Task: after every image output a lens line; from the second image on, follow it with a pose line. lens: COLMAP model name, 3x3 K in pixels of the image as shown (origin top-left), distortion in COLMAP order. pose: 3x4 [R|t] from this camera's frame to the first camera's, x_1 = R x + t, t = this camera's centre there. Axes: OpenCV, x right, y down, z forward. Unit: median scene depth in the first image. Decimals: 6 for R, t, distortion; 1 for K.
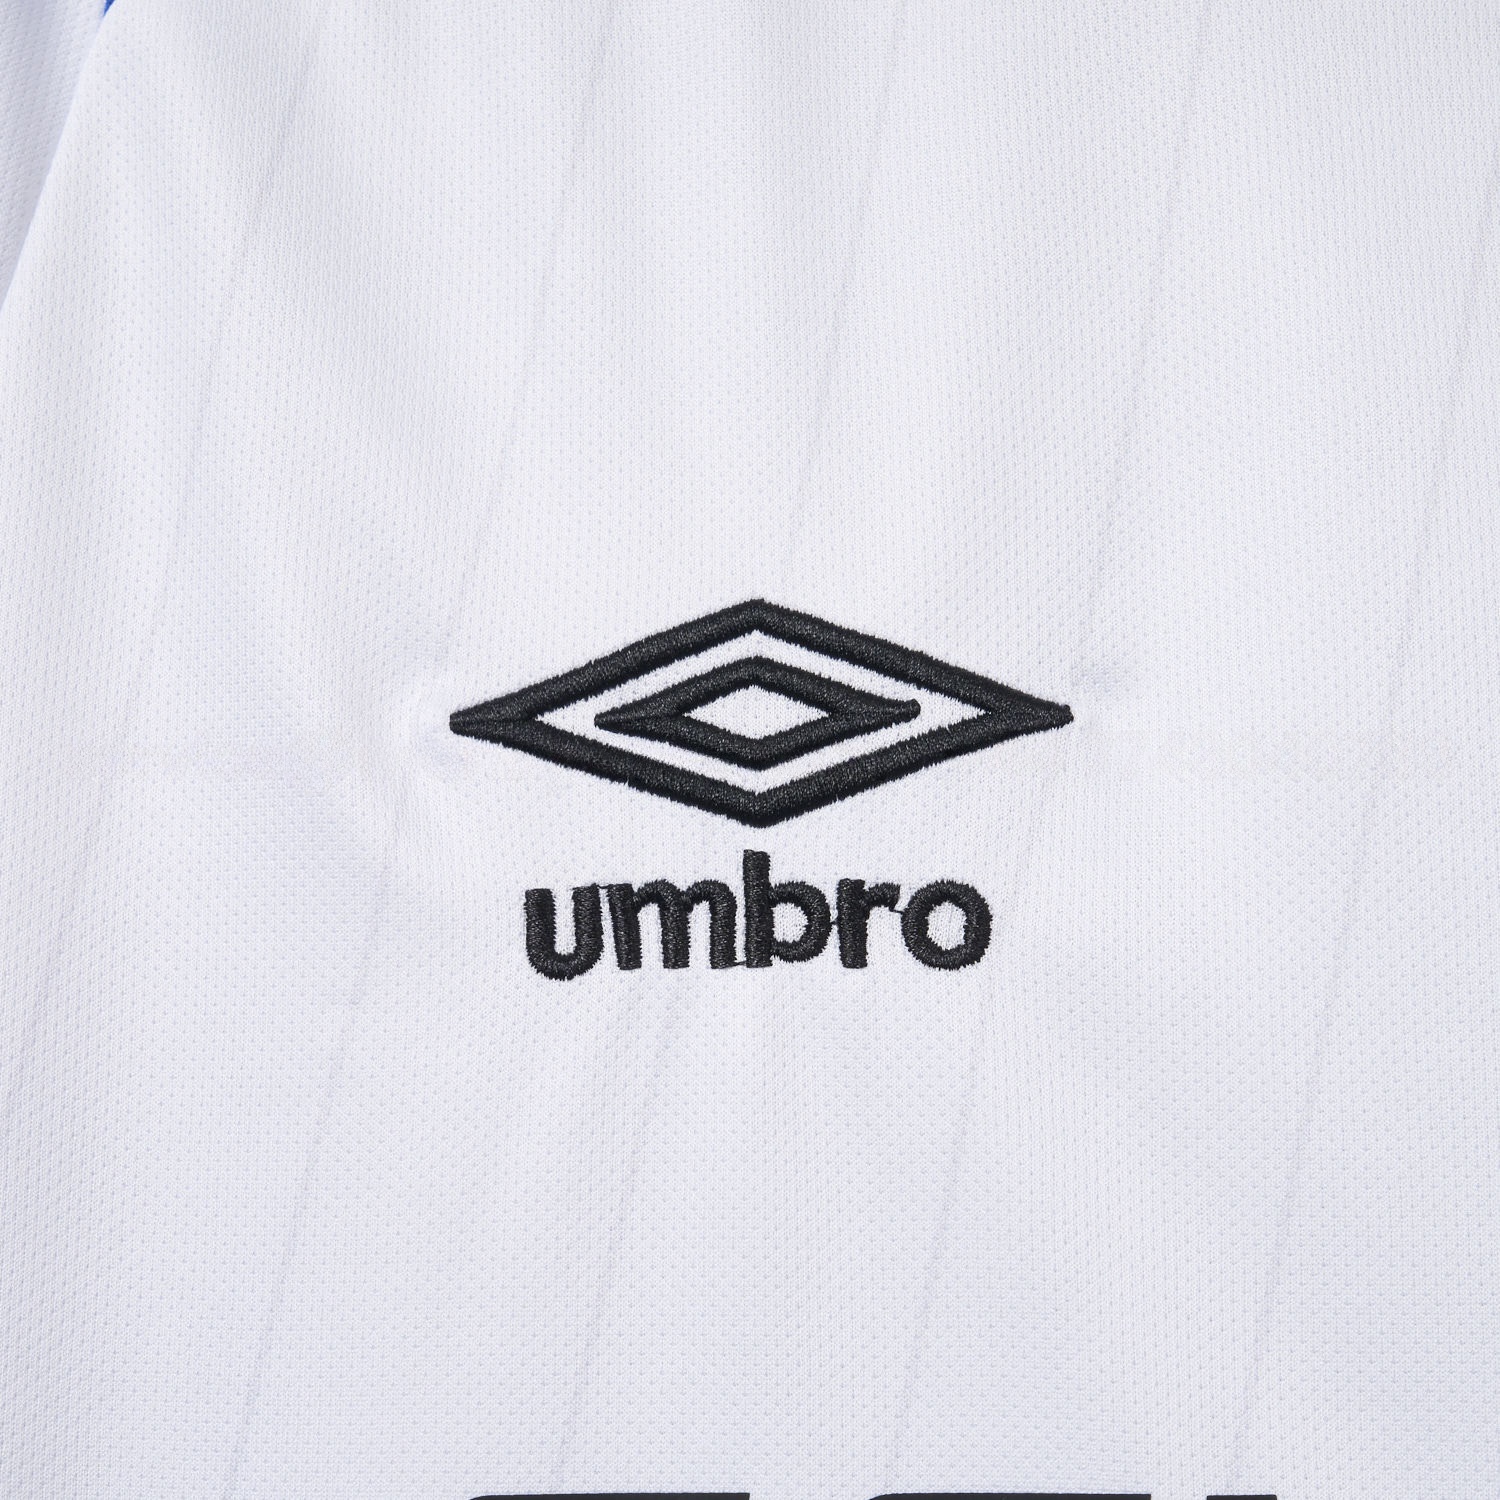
lens RADIAL K [[4021.2, 0, 758.5], [0, 4021.2, 750.3], [0, 0, 1]] dist [-0.024402, 0.000000]
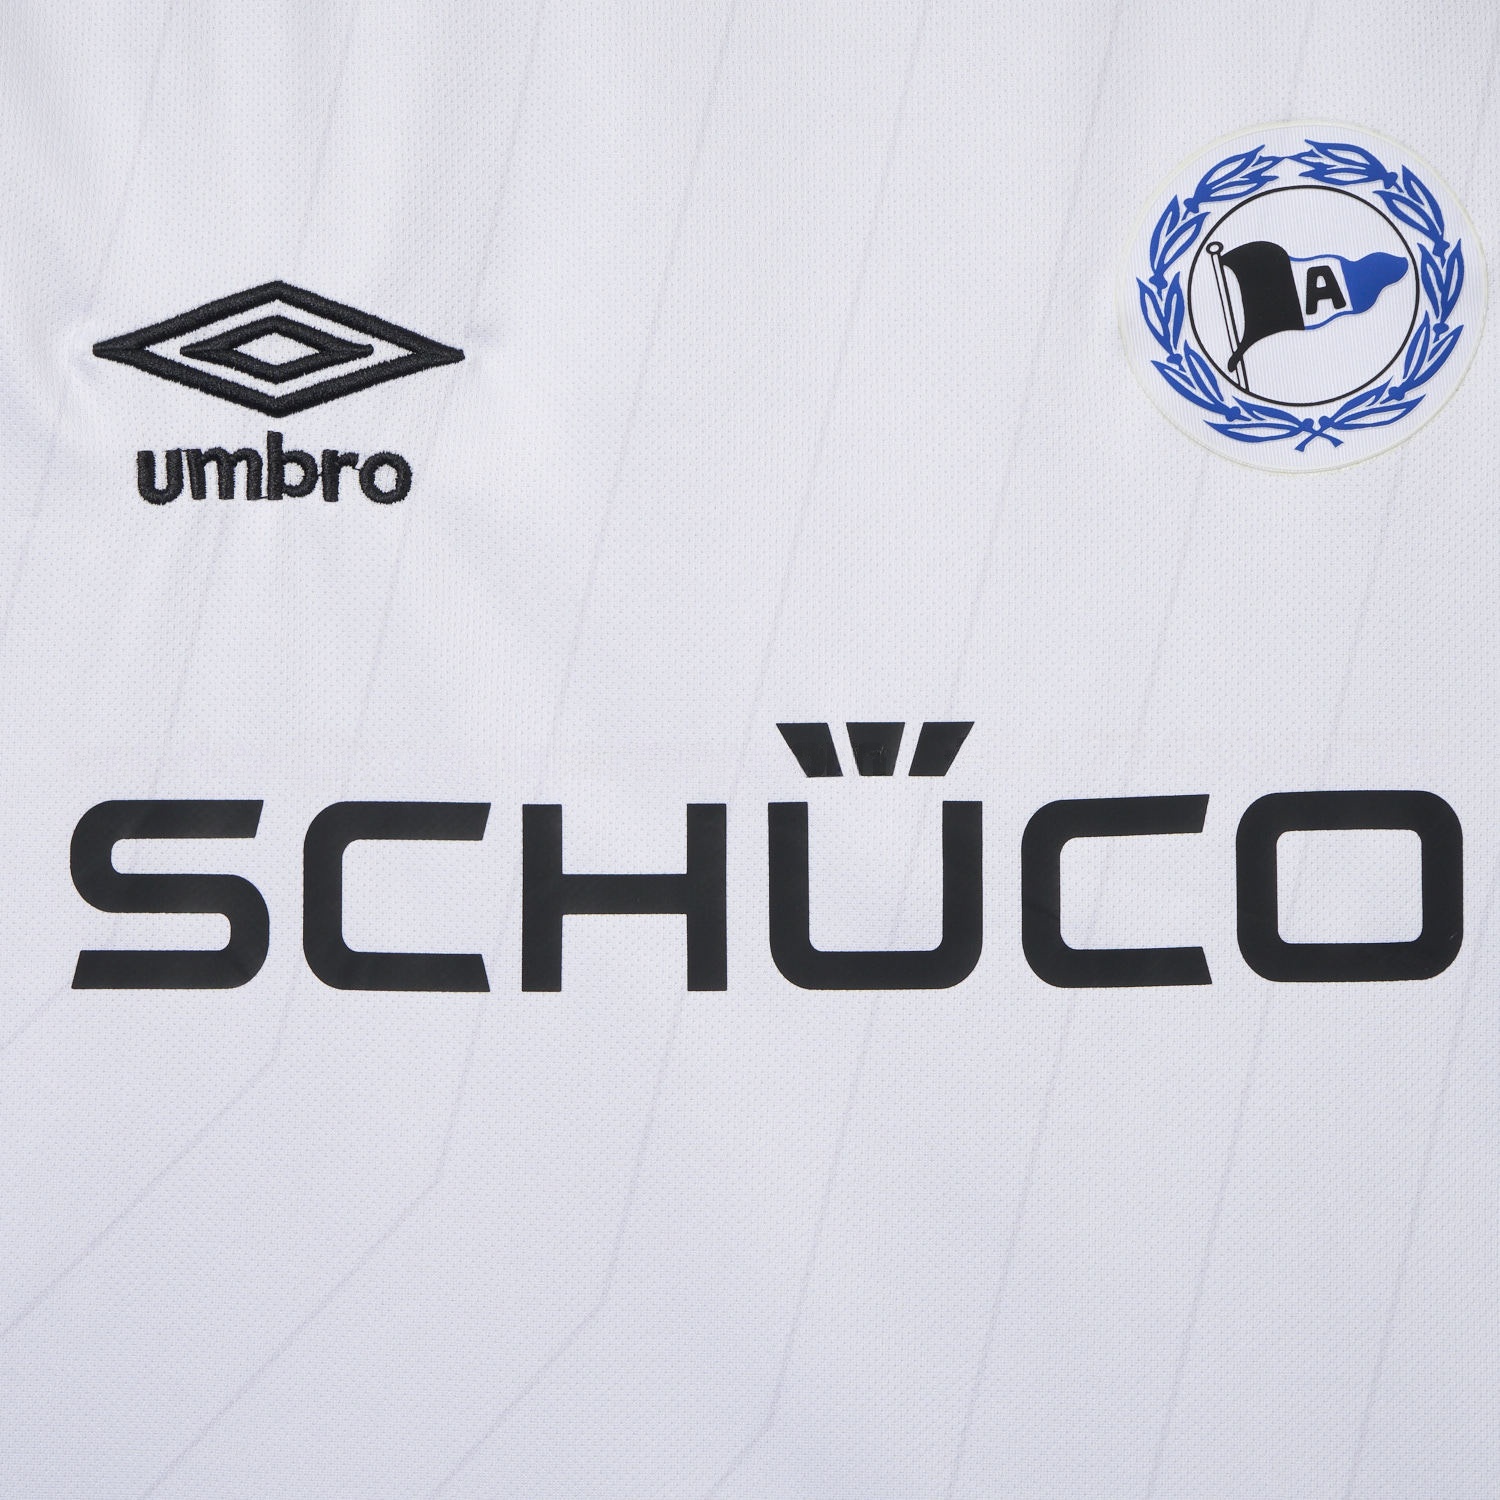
lens RADIAL K [[4021.2, 0, 744.7], [0, 4021.2, 762.3], [0, 0, 1]] dist [-0.024402, 0.000000]
pose [[0.994378, 0.016762, 0.104554, 0.021512], [-0.028881, 0.992887, 0.115506, -0.037932], [-0.101874, -0.117876, 0.987789, -0.711972]]
